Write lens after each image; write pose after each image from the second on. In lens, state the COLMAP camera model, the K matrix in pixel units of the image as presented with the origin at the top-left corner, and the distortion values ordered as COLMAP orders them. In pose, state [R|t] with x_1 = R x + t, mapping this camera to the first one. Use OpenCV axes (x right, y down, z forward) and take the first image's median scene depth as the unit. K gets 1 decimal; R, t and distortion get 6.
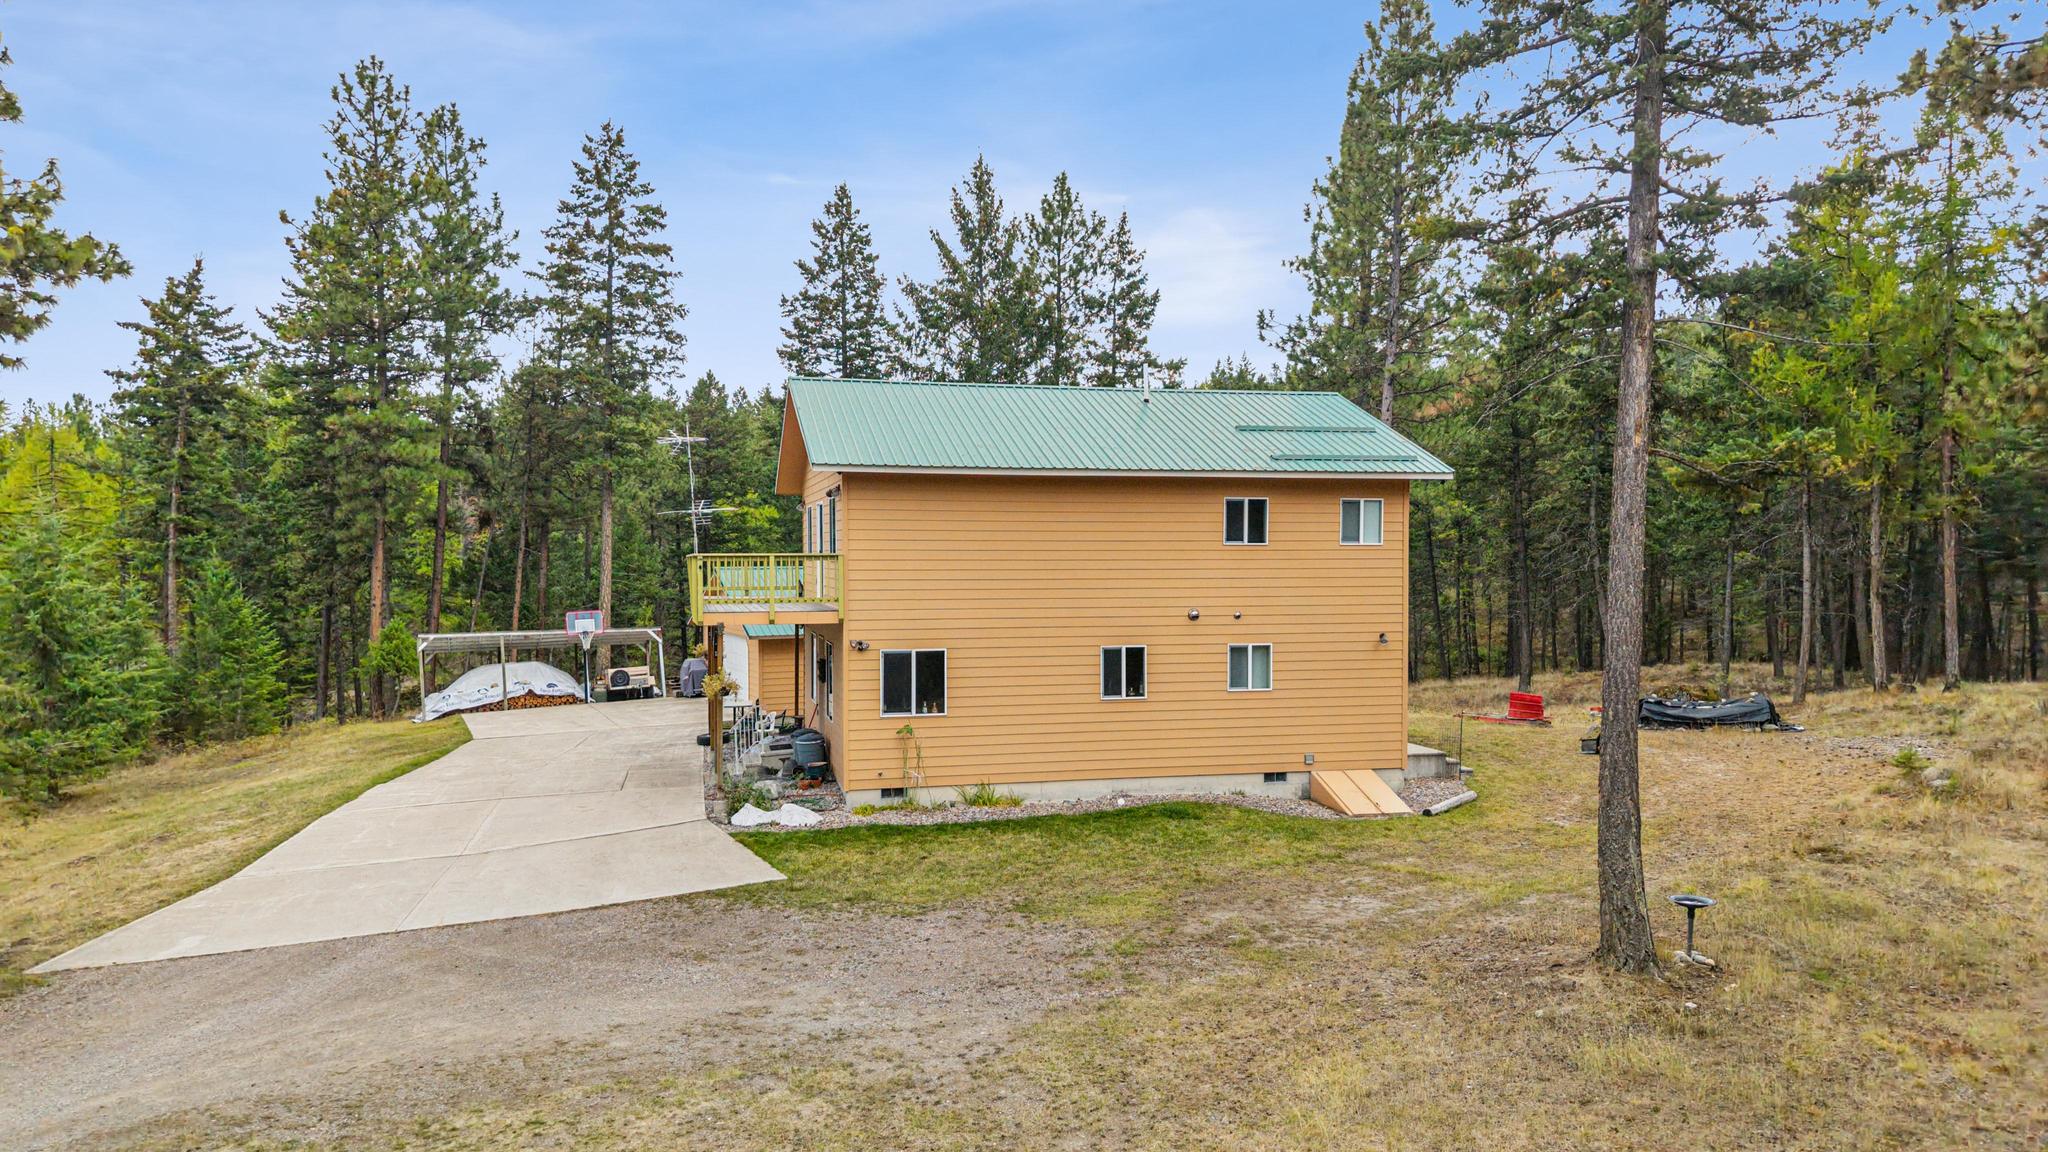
lens RADIAL K [[1373.4, 0, 975.6], [0, 1373.4, 586.3], [0, 0, 1]] dist [0.008149, -0.026388]
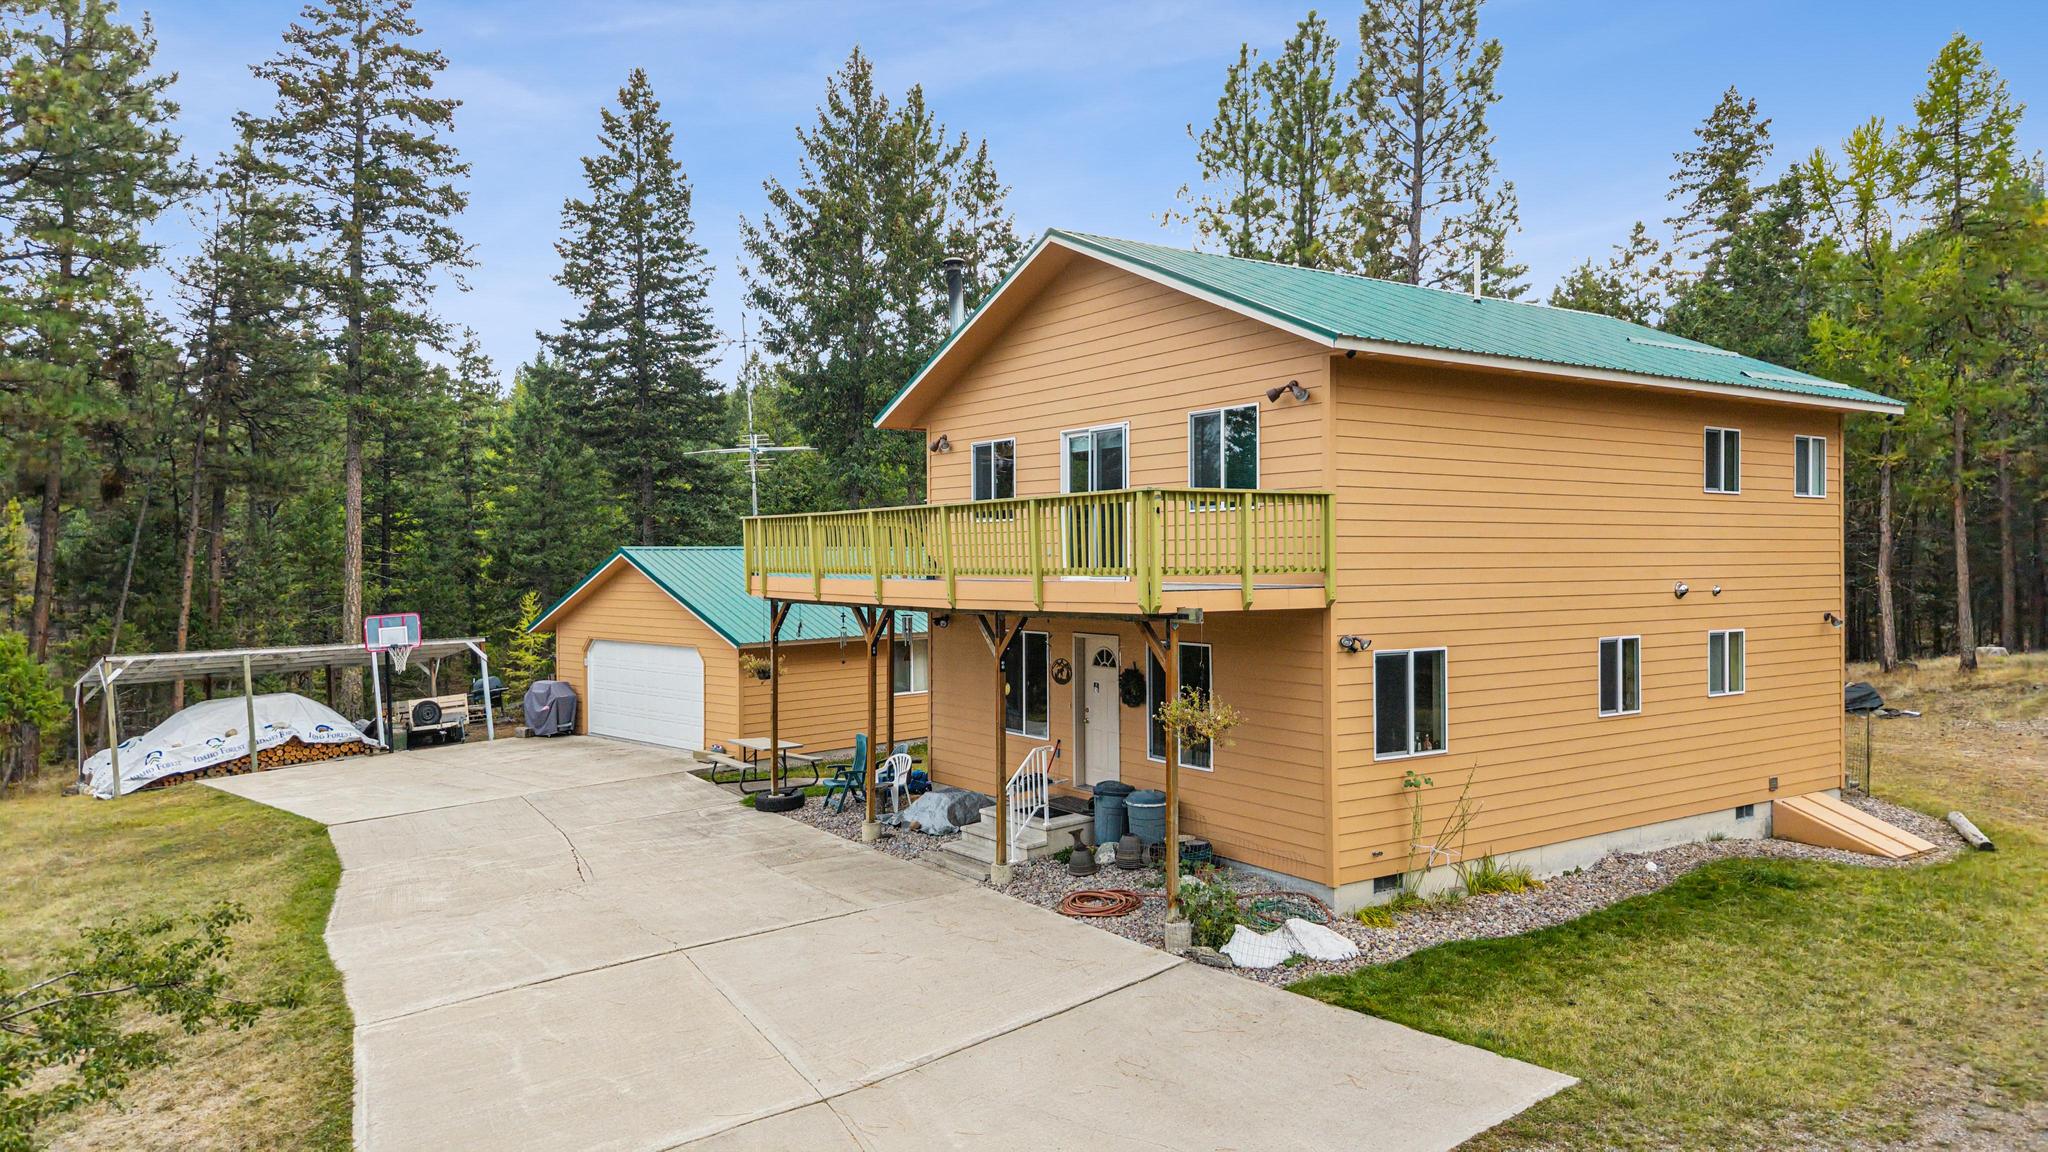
lens RADIAL K [[1373.4, 0, 1025.3], [0, 1373.4, 569.0], [0, 0, 1]] dist [0.008149, -0.026388]
pose [[0.932738, -0.005085, 0.360518, -0.235723], [0.011444, 0.999814, -0.015505, 0.009699], [-0.360372, 0.018588, 0.932623, 0.264229]]
